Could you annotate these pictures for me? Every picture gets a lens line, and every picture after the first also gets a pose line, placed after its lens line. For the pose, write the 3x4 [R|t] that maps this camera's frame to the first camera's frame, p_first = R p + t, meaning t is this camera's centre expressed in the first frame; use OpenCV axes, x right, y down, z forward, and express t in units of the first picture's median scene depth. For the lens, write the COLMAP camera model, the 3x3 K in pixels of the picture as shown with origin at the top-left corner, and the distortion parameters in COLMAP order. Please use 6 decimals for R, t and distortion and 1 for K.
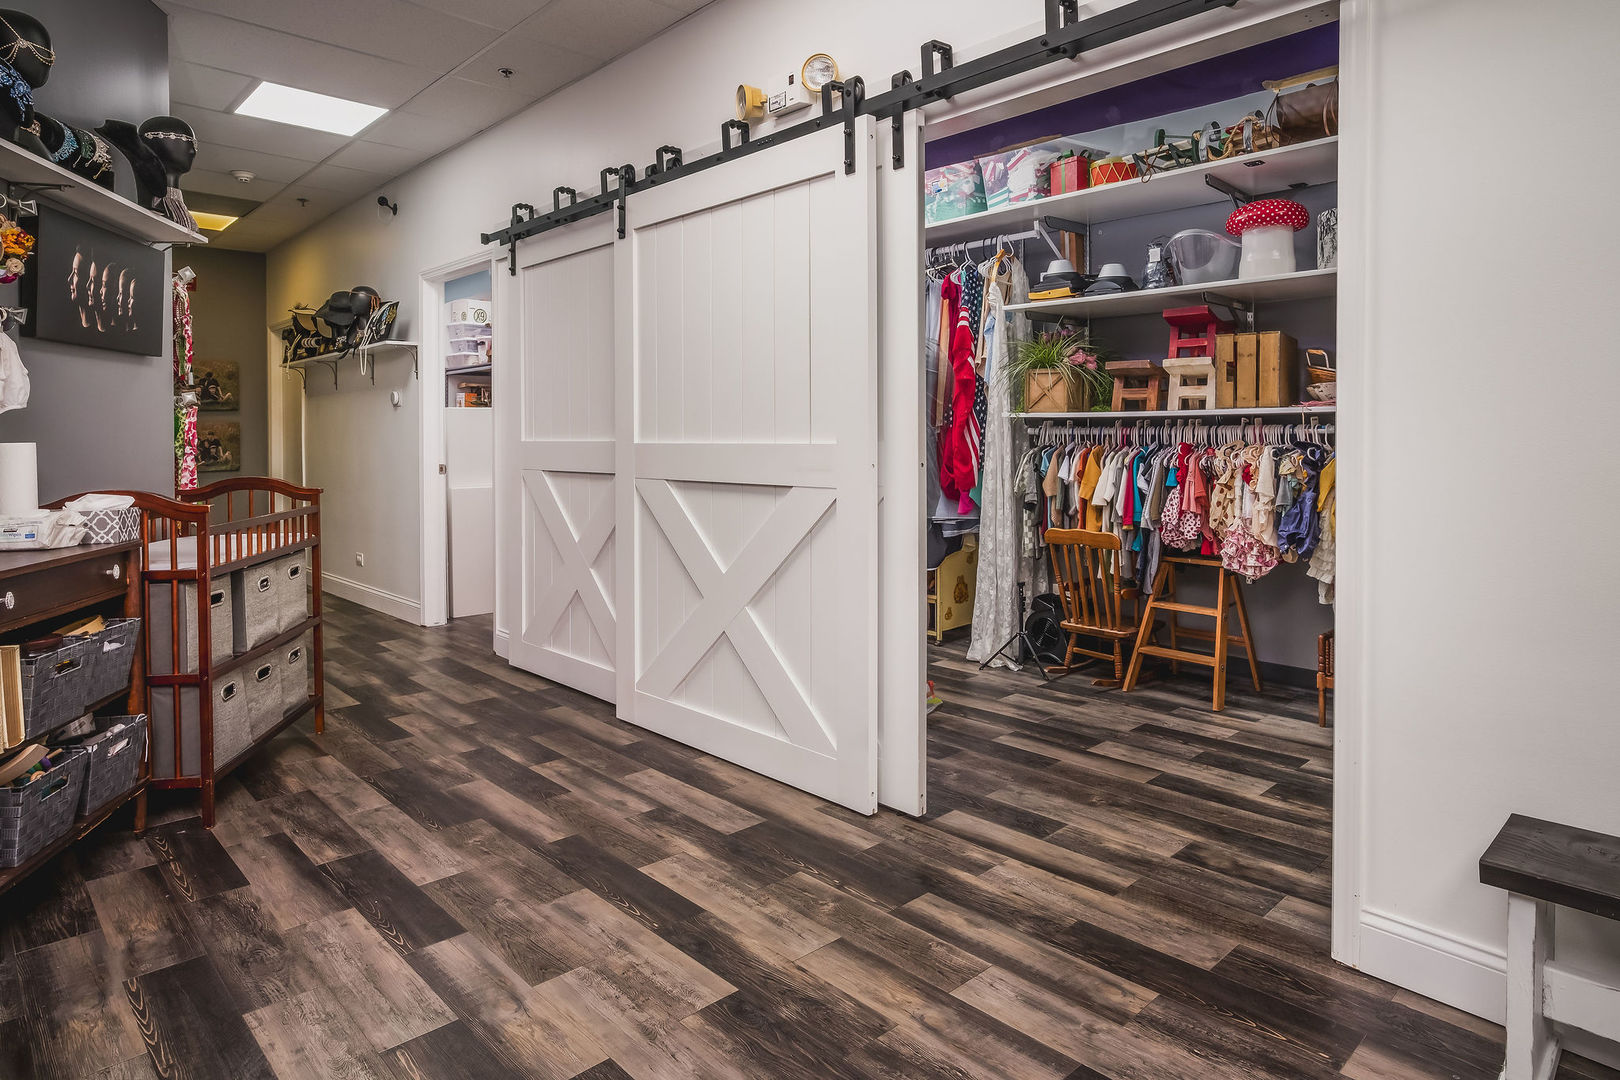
lens RADIAL K [[981.1, 0, 812.7], [0, 981.1, 452.4], [0, 0, 1]] dist [-0.026939, 0.001639]
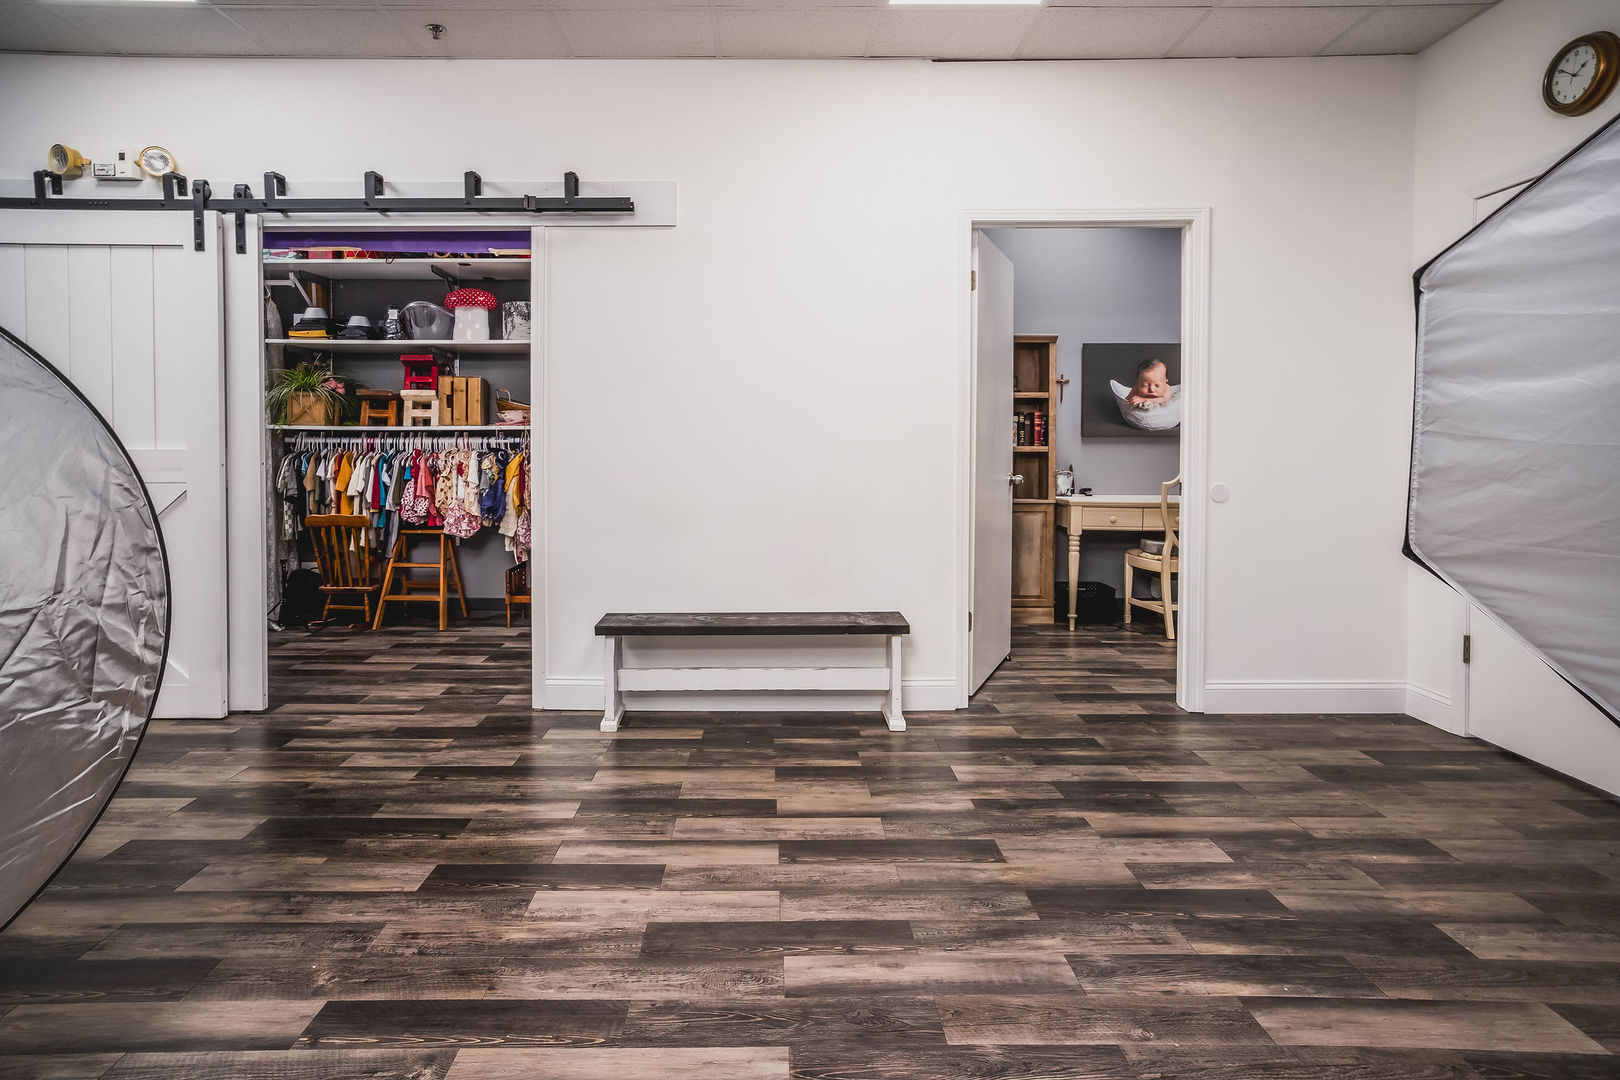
lens RADIAL K [[1049.8, 0, 793.3], [0, 1049.8, 449.5], [0, 0, 1]] dist [-0.022425, 0.034893]
pose [[0.699580, -0.001851, 0.714552, -0.327815], [0.009207, 0.999937, -0.006423, 0.006033], [-0.714495, 0.011072, 0.699553, -0.466445]]
